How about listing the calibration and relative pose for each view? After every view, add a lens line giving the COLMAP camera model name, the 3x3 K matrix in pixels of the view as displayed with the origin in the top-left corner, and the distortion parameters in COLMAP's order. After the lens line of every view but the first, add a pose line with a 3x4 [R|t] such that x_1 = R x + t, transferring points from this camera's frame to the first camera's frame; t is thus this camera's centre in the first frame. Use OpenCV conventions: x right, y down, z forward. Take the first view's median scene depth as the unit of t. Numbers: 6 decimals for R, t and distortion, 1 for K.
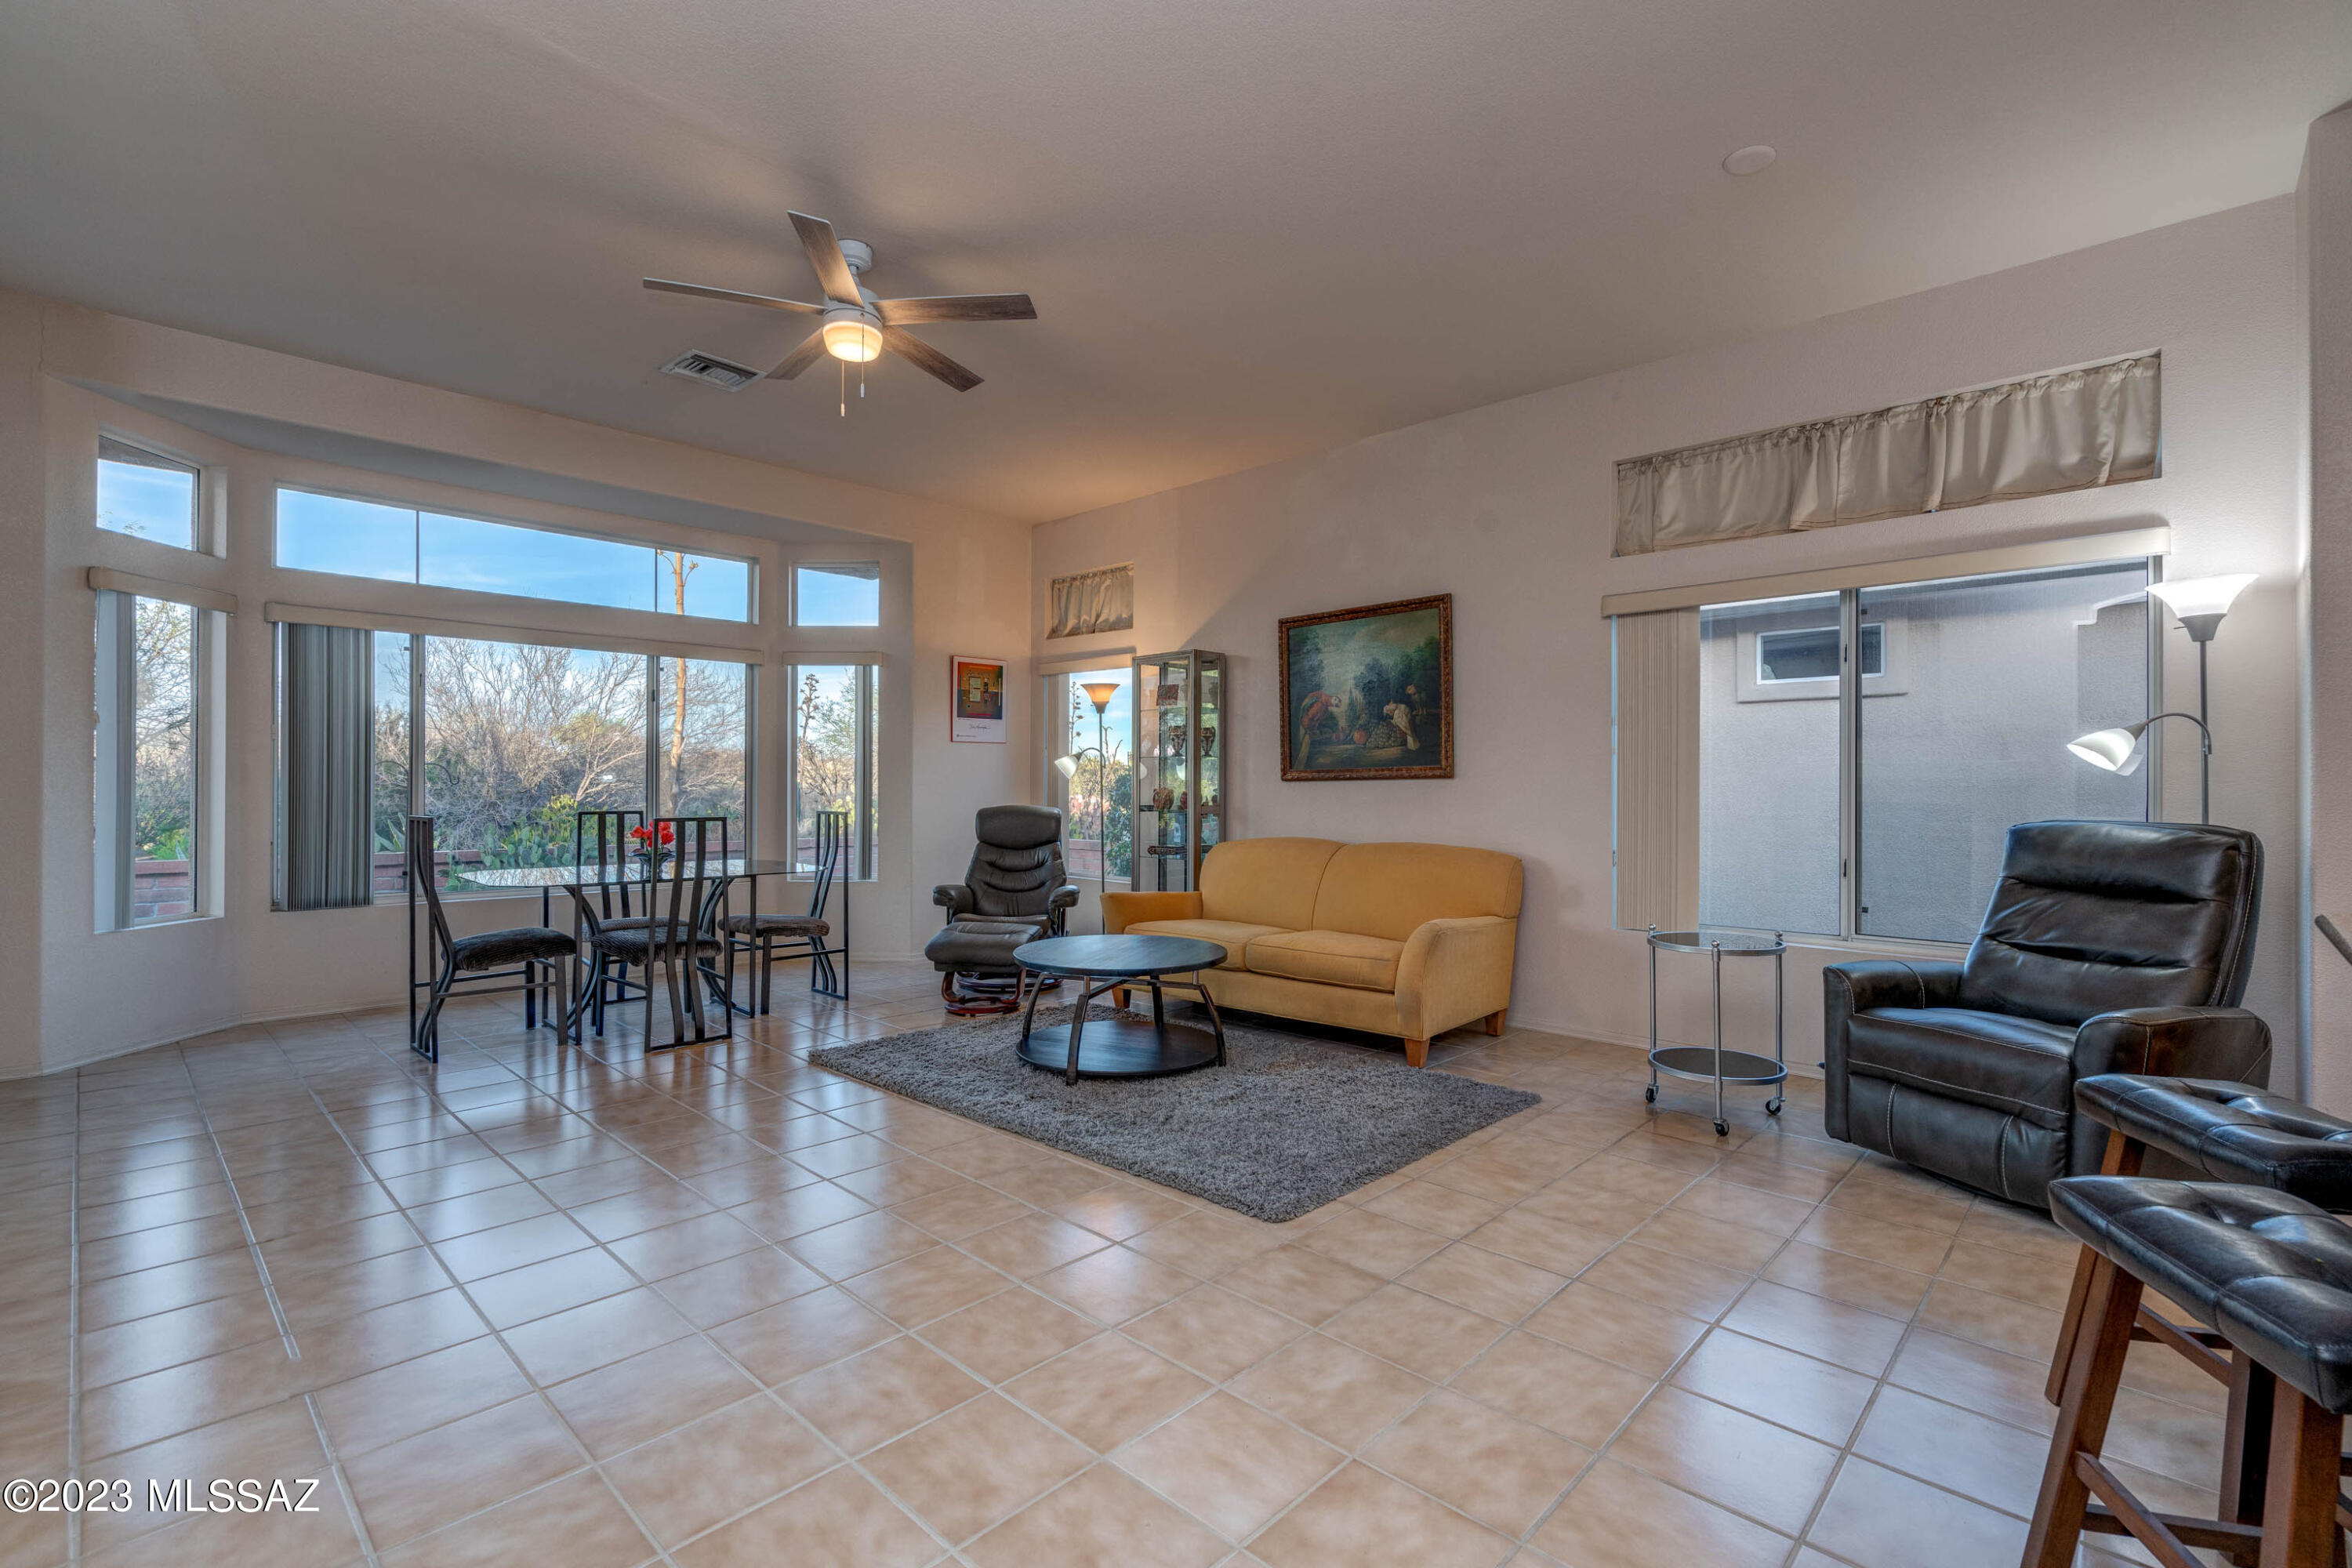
lens RADIAL K [[1057.8, 0, 1176.1], [0, 1057.8, 789.0], [0, 0, 1]] dist [-0.002616, -0.000006]
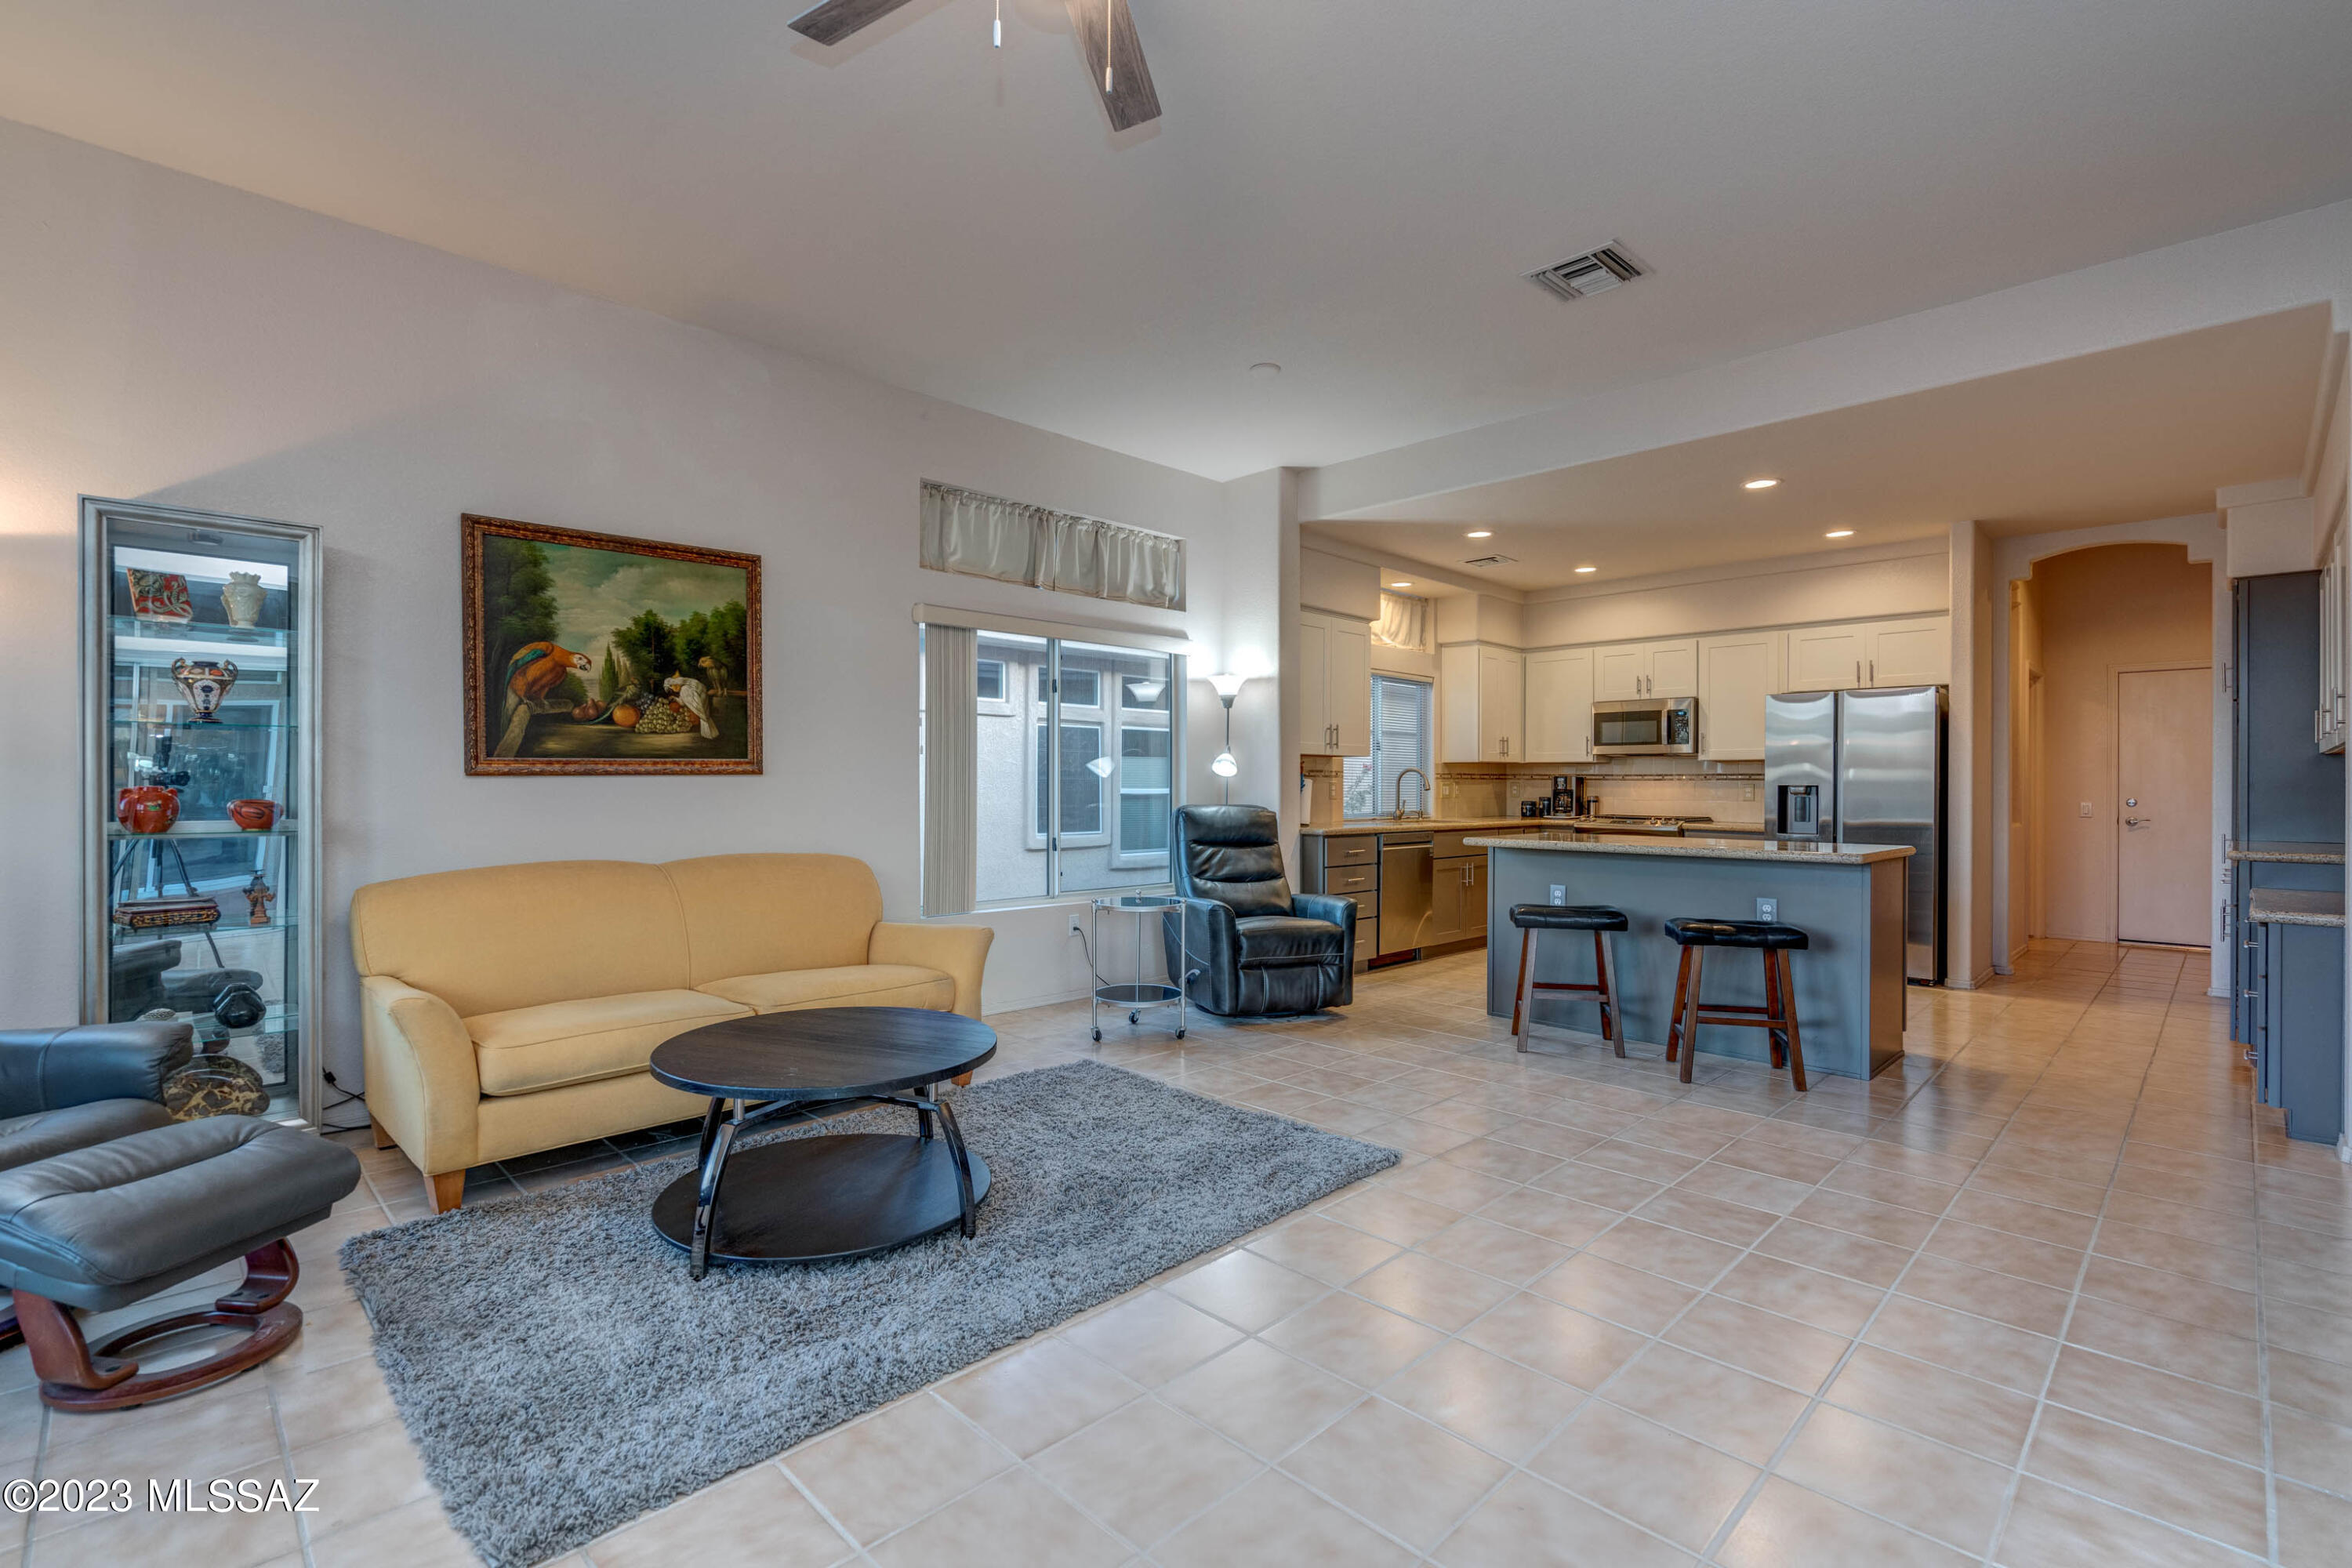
lens RADIAL K [[1057.8, 0, 1176.1], [0, 1057.8, 789.0], [0, 0, 1]] dist [-0.002616, -0.000006]
pose [[0.024764, -0.009912, 0.999644, -0.578109], [-0.005181, 0.999936, 0.010044, -0.008946], [-0.999680, -0.005428, 0.024711, 0.645958]]
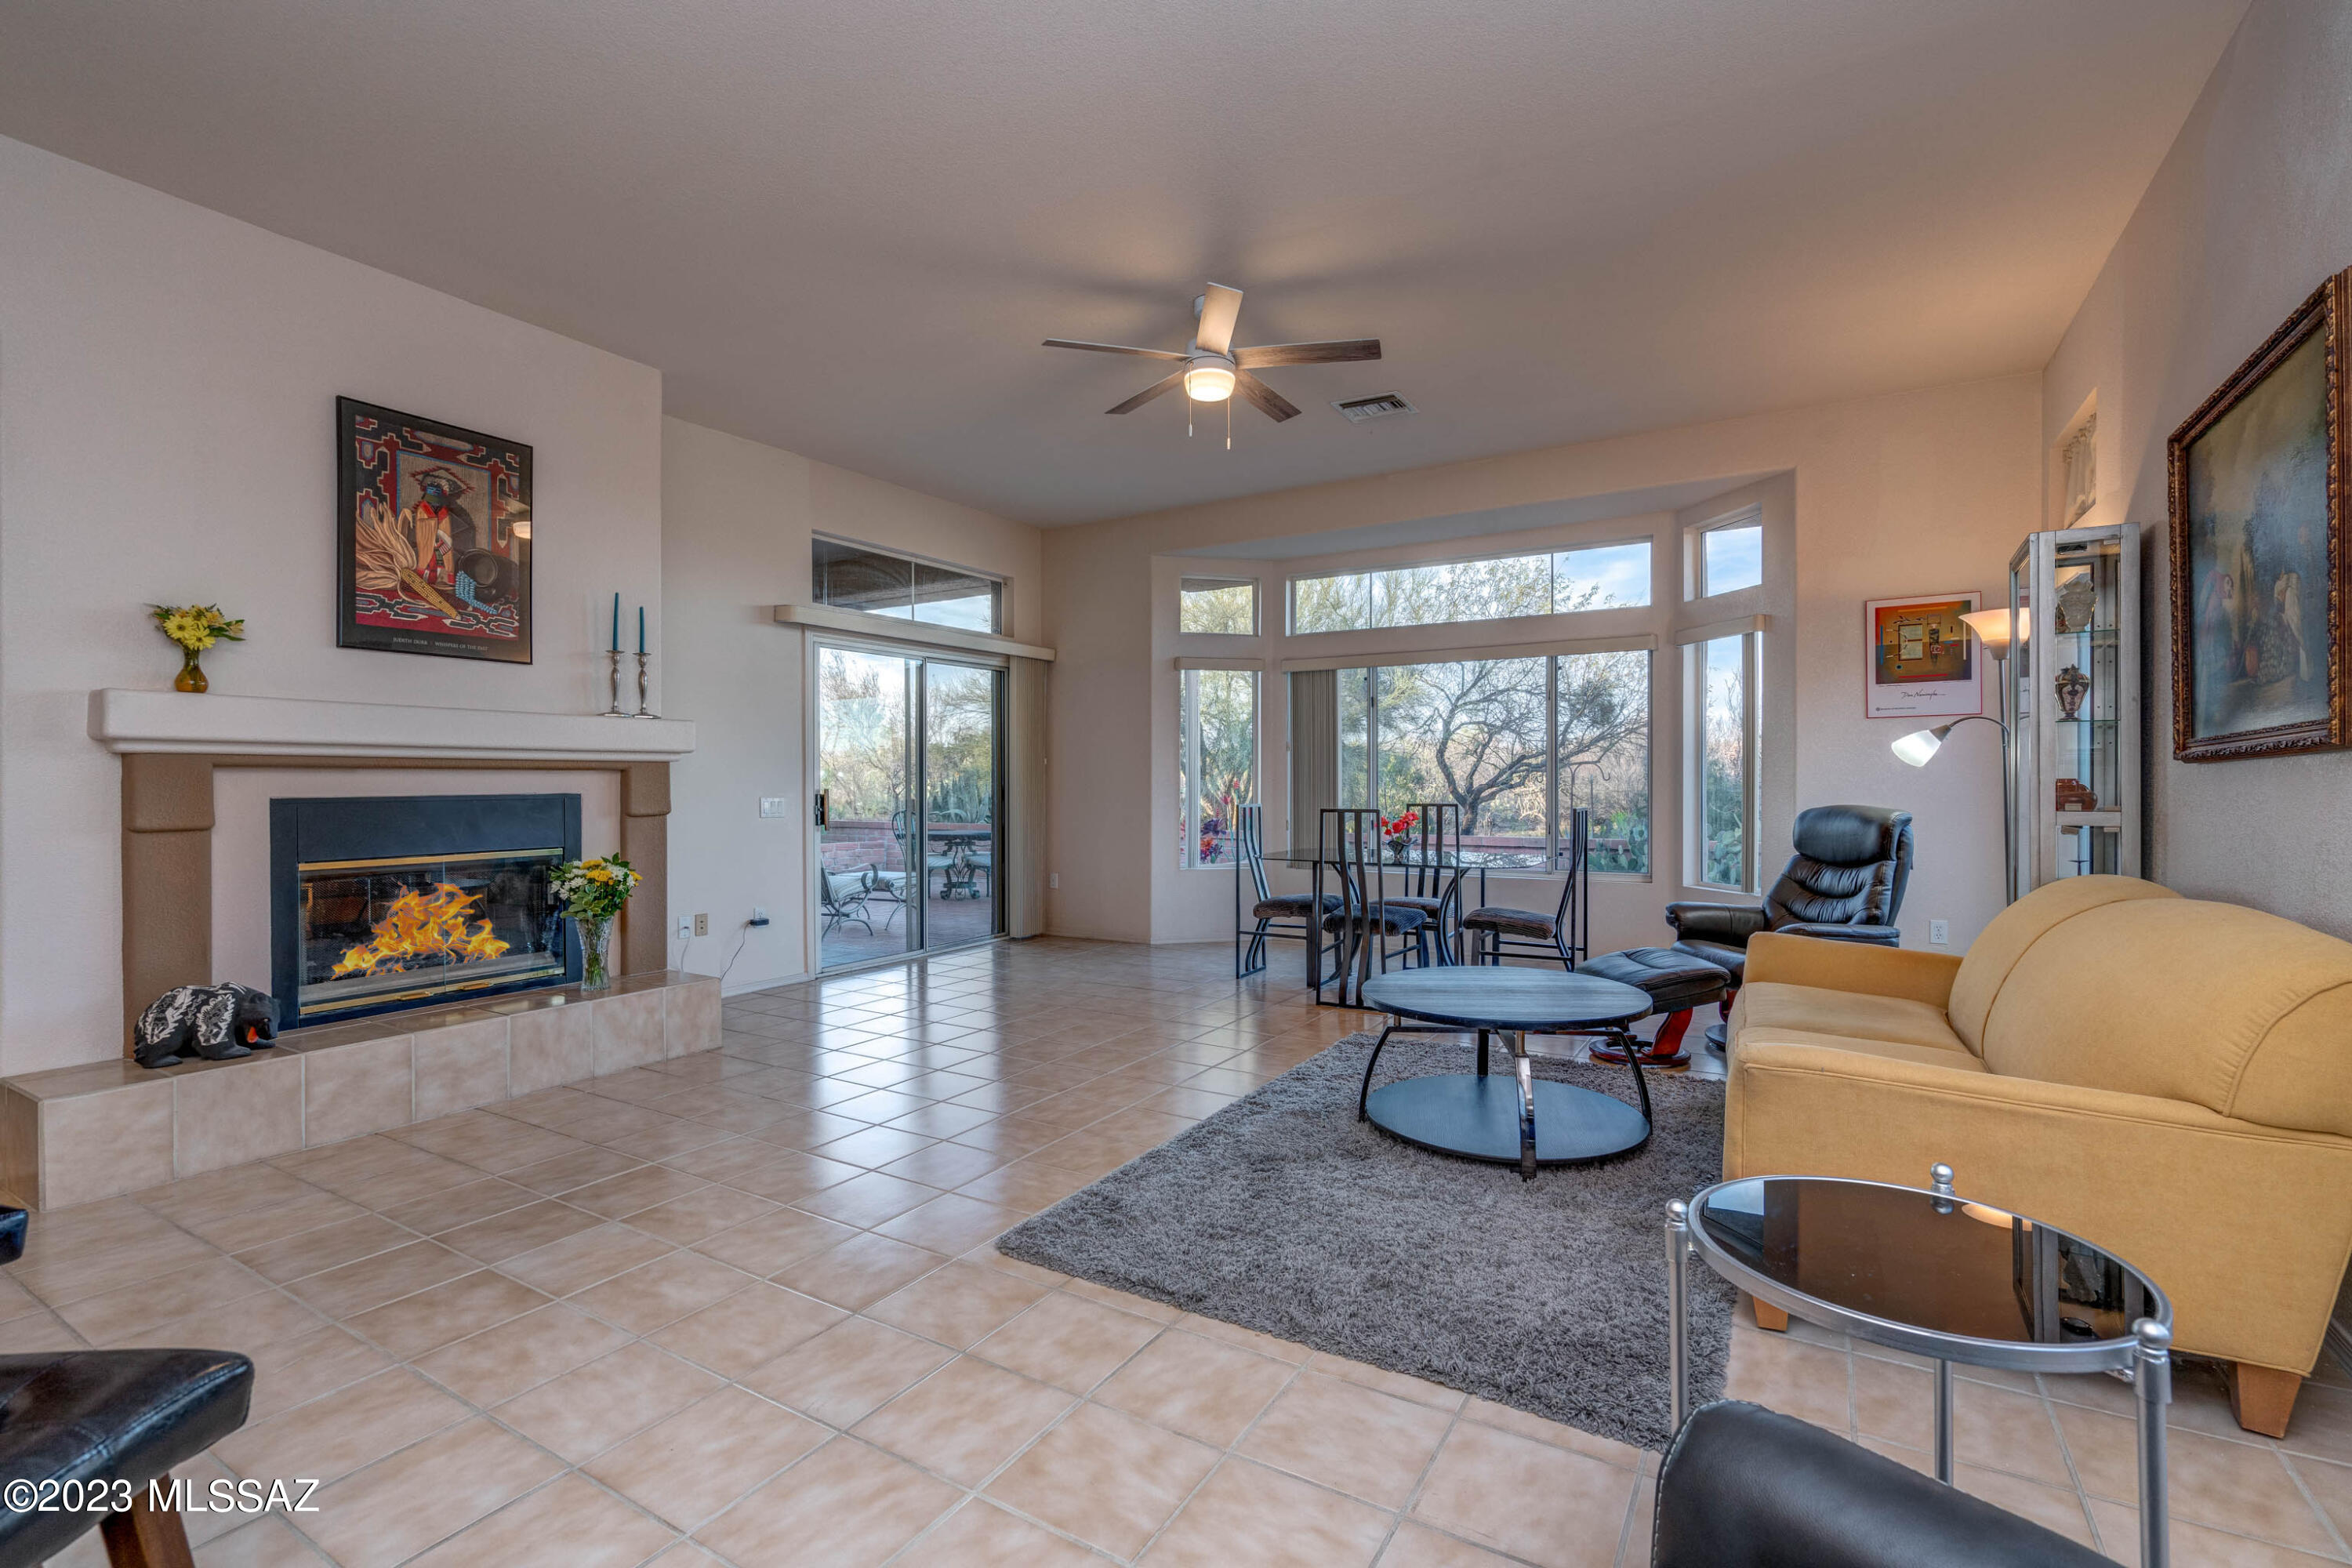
lens RADIAL K [[1053.5, 0, 1176.0], [0, 1053.5, 784.0], [0, 0, 1]] dist [-0.001072, 0.000086]
pose [[0.214891, -0.001664, -0.976637, 0.544444], [0.002222, 0.999997, -0.001215, 0.001720], [0.976635, -0.001909, 0.214894, 0.502954]]
